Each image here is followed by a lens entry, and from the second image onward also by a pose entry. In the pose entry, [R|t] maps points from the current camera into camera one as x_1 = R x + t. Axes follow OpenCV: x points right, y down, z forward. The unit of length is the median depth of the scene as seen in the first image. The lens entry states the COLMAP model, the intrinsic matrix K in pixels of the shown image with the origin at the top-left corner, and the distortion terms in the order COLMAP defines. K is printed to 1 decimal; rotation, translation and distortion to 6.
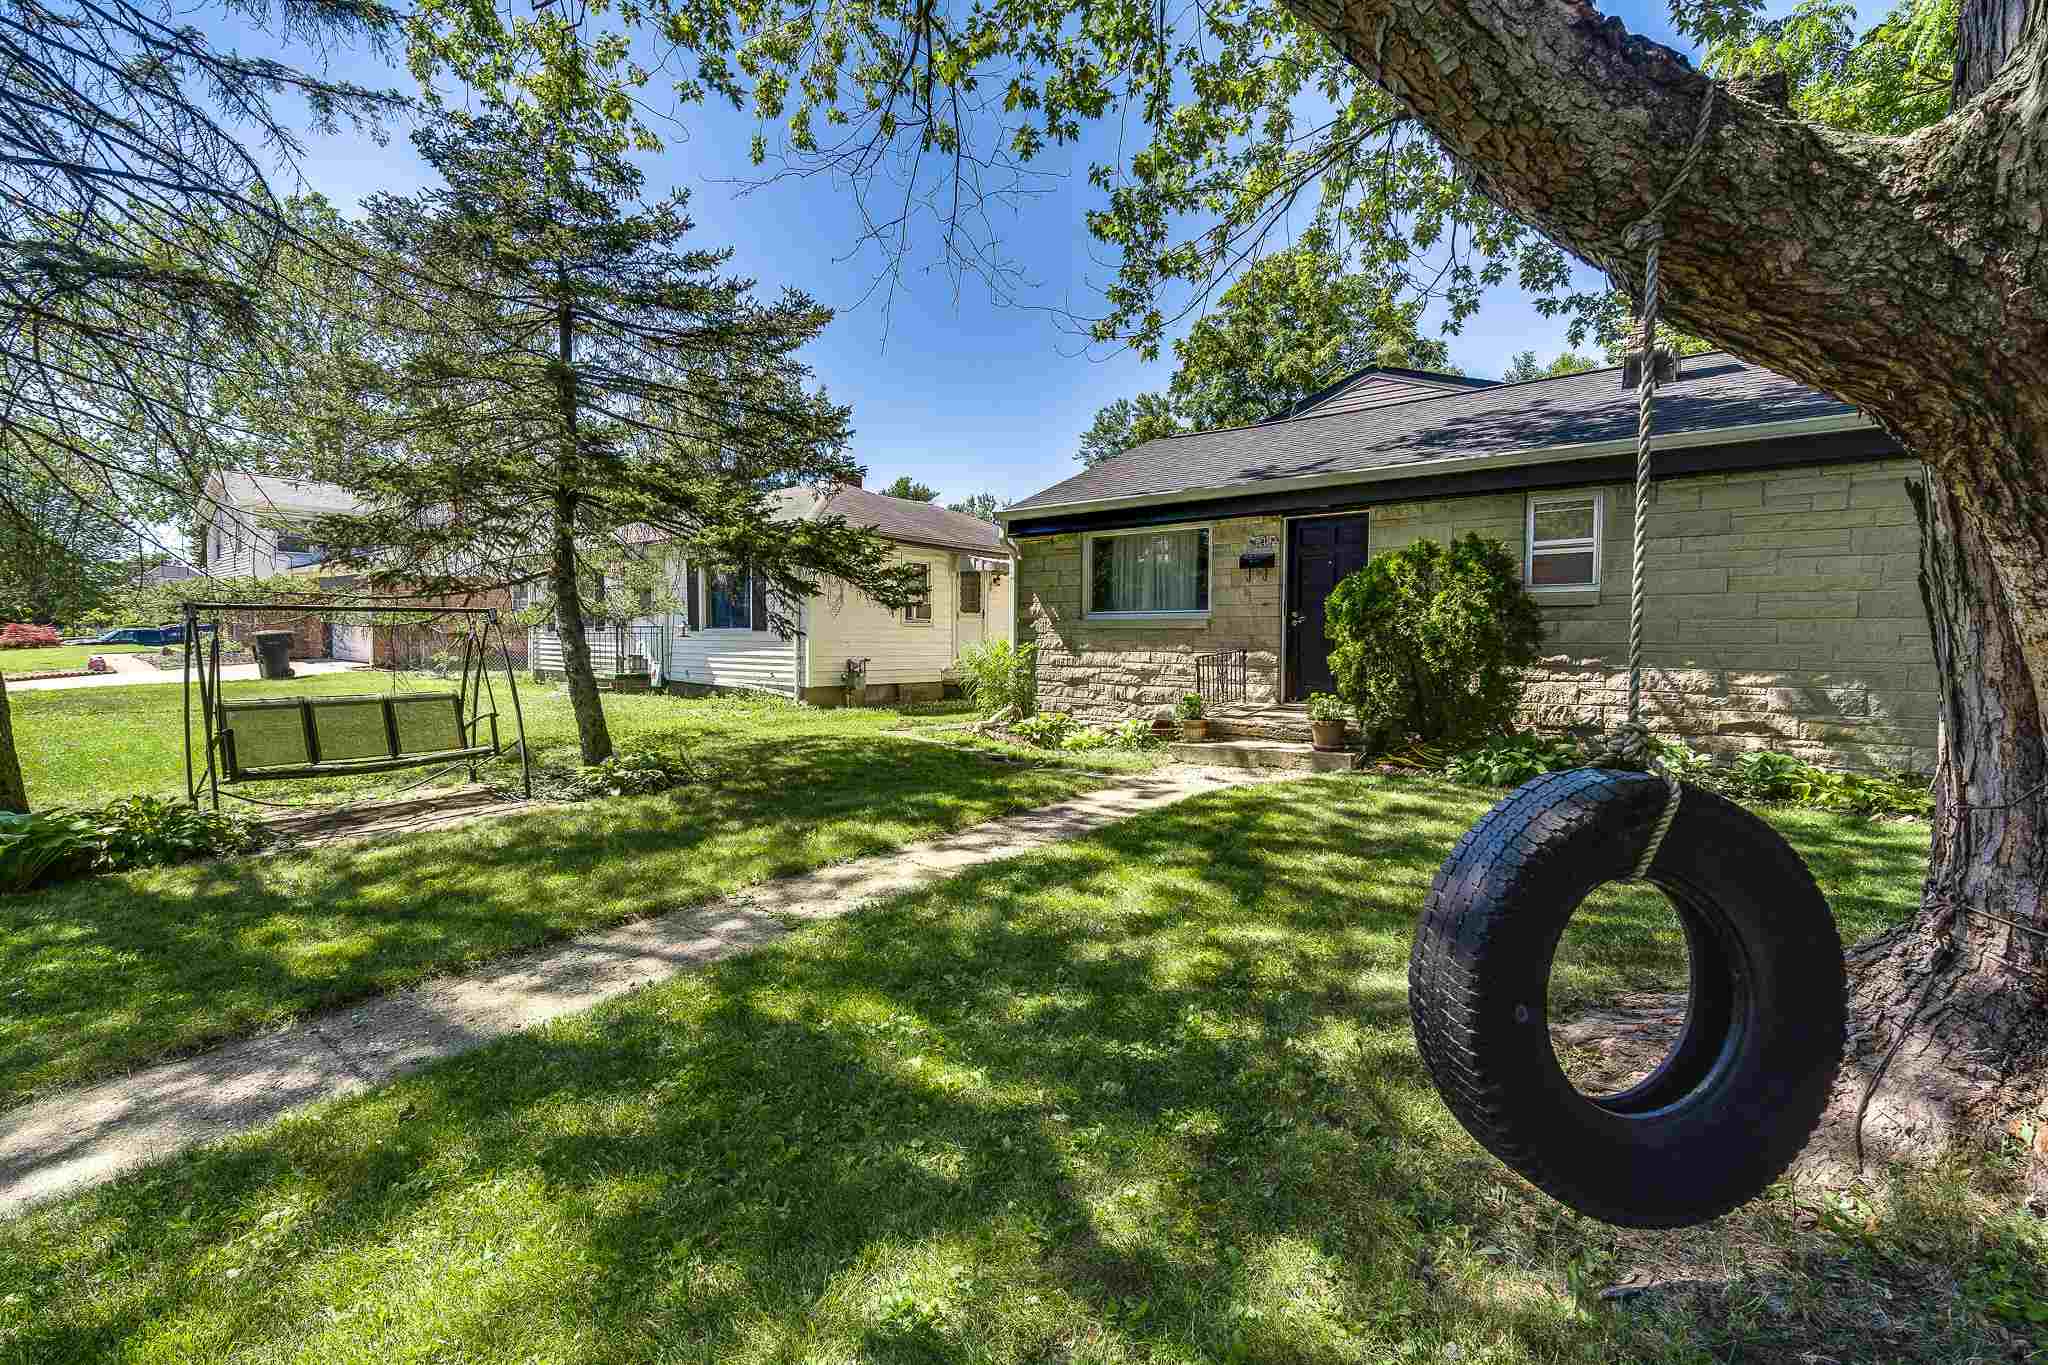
lens RADIAL K [[884.9, 0, 1006.3], [0, 884.9, 672.3], [0, 0, 1]] dist [0.004896, 0.000000]
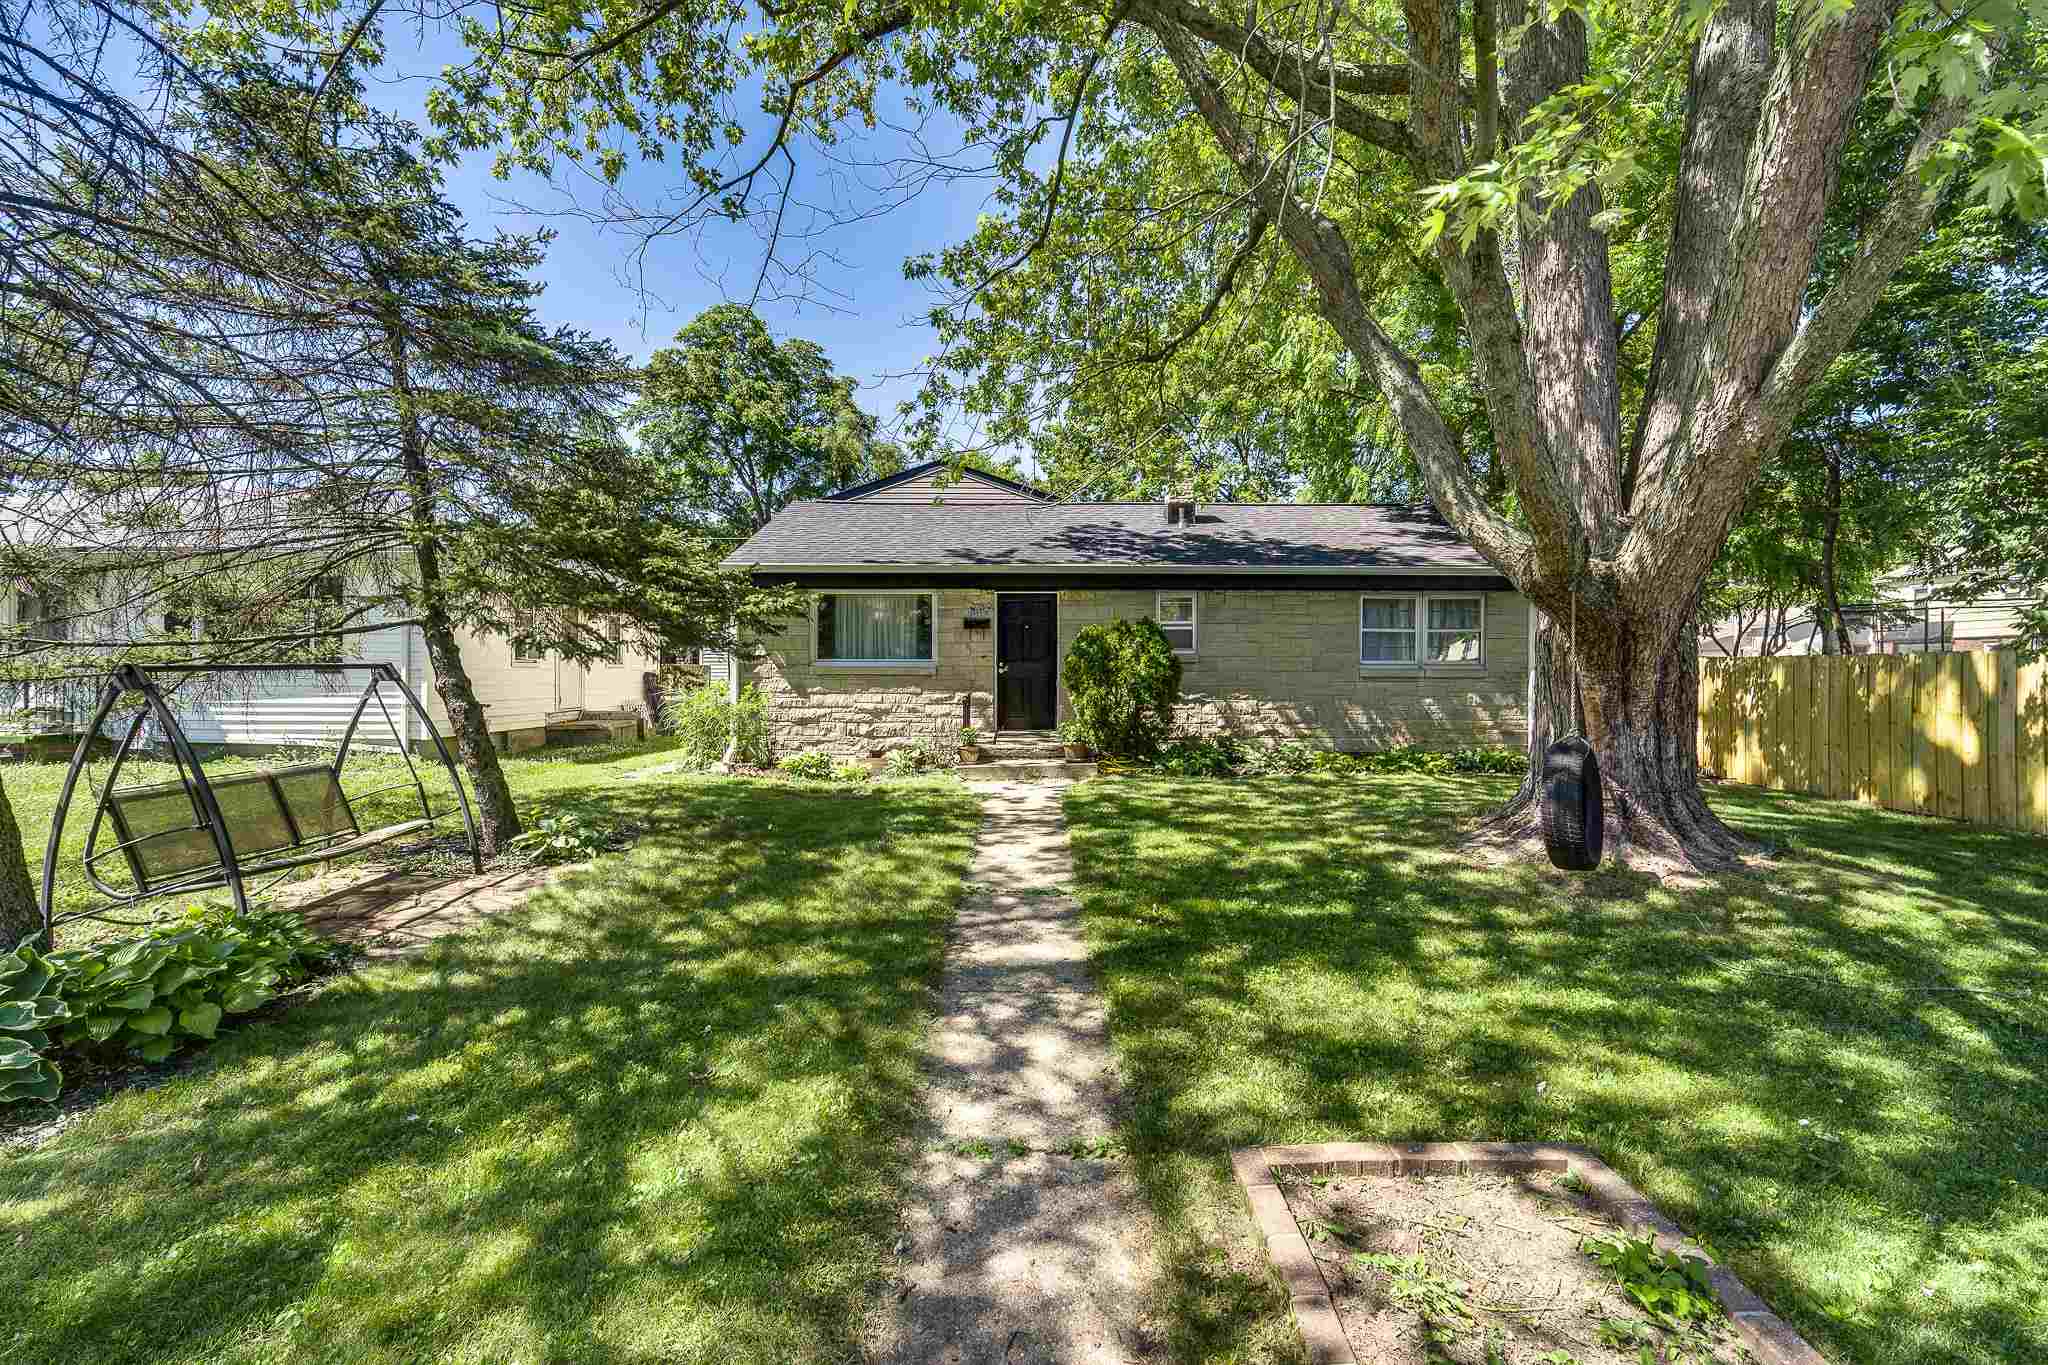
lens RADIAL K [[884.9, 0, 1027.1], [0, 884.9, 675.4], [0, 0, 1]] dist [0.004896, 0.000000]
pose [[0.766139, -0.004767, 0.642657, -0.464327], [0.023768, 0.999499, -0.020921, -0.018566], [-0.642235, 0.031303, 0.765868, -0.040193]]
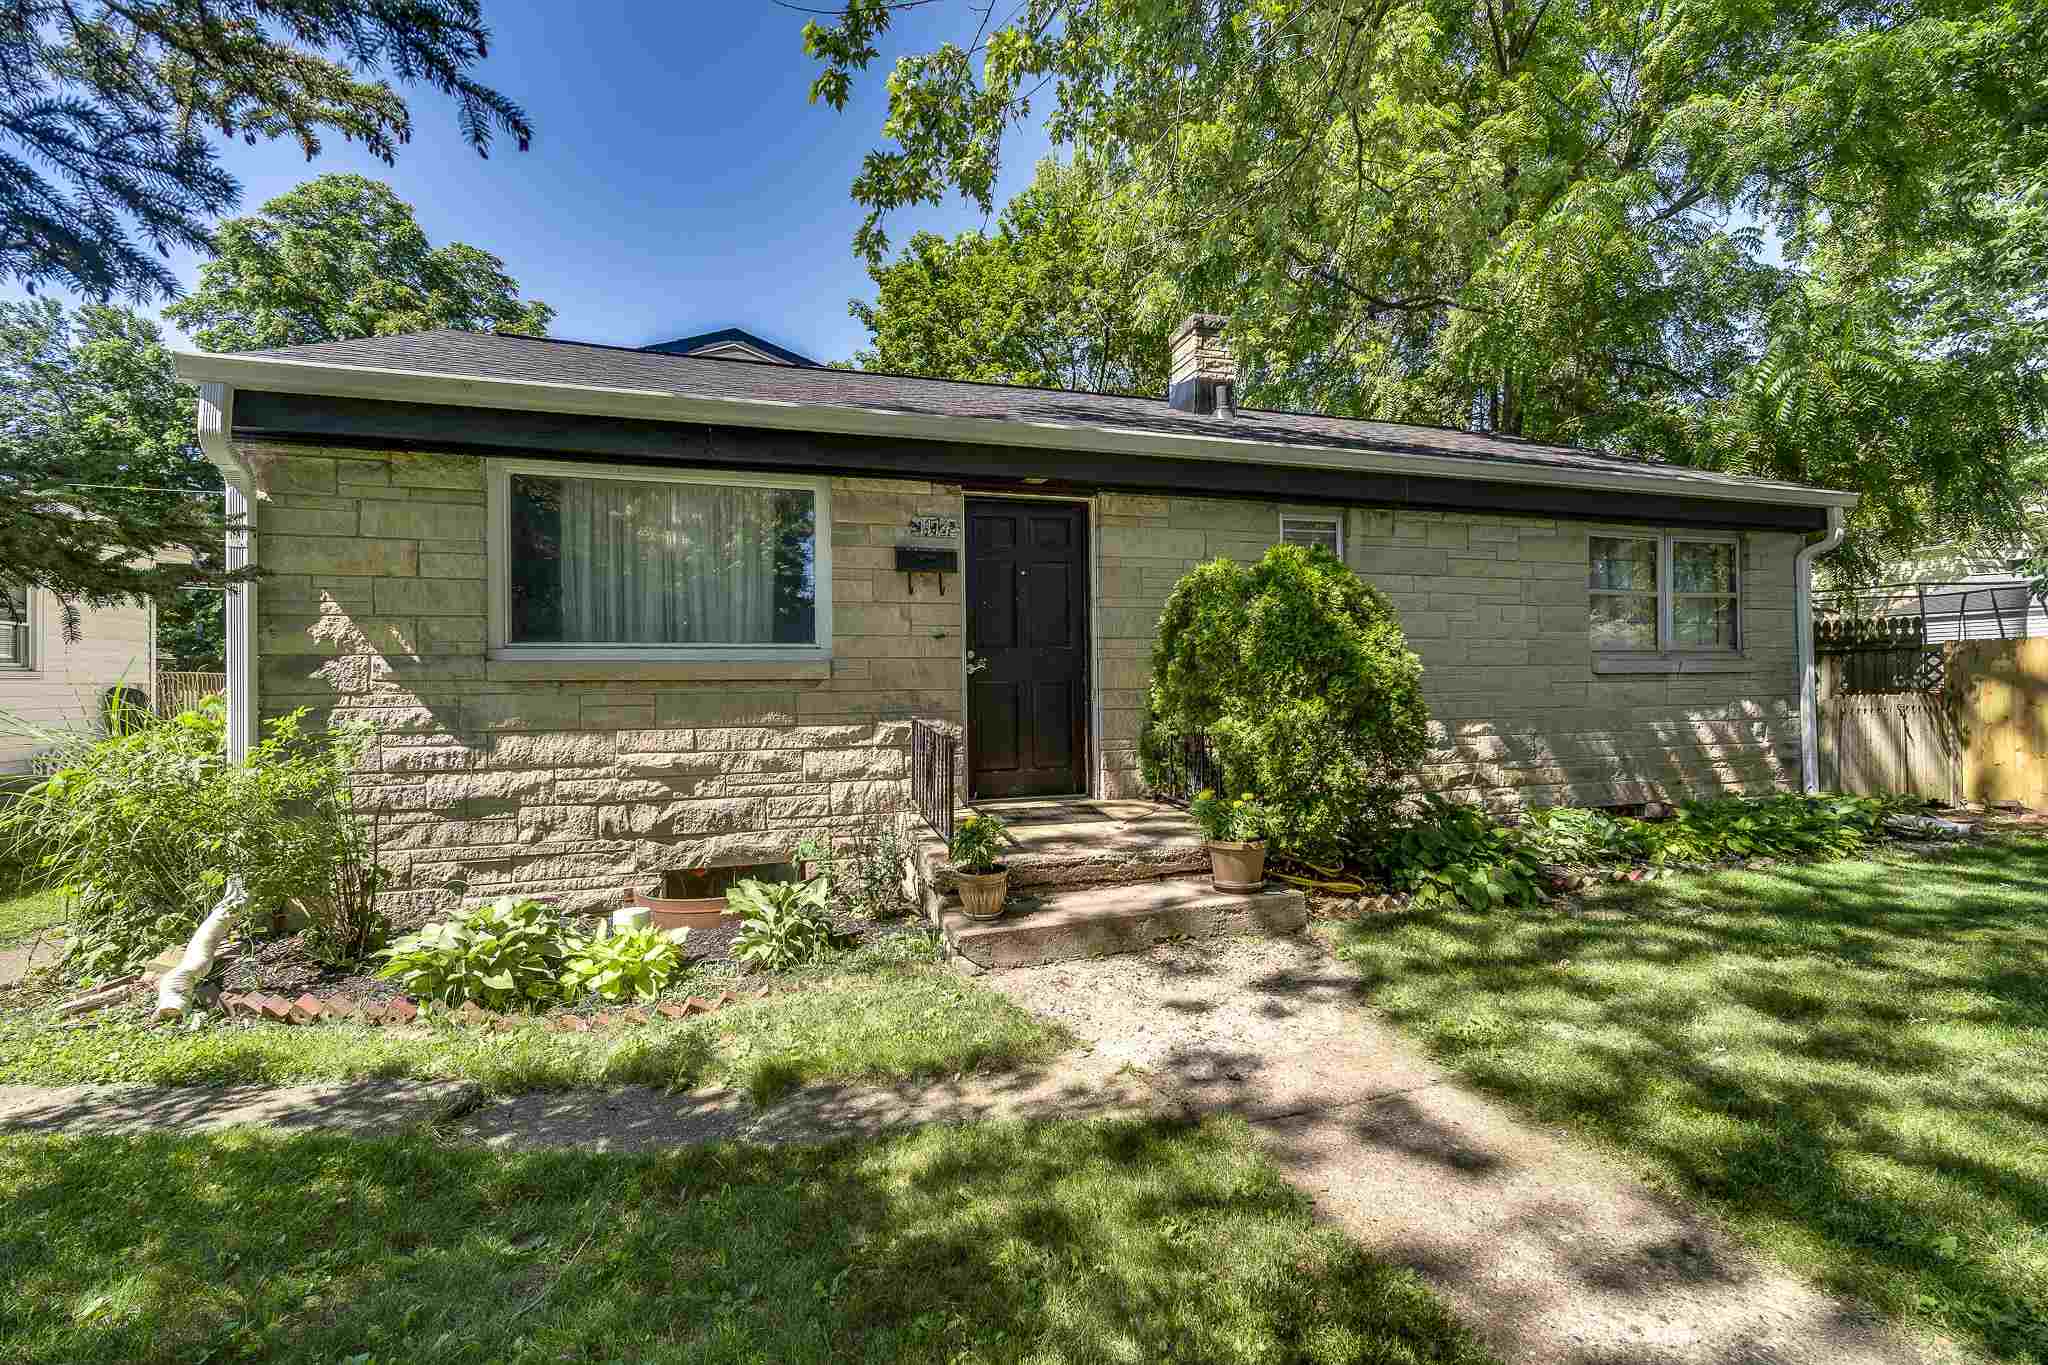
lens RADIAL K [[884.9, 0, 1030.1], [0, 884.9, 680.8], [0, 0, 1]] dist [0.004896, 0.000000]
pose [[0.535616, -0.011293, 0.844386, -0.148495], [0.044802, 0.998882, -0.015060, -0.034316], [-0.843272, 0.045896, 0.535524, 0.601057]]
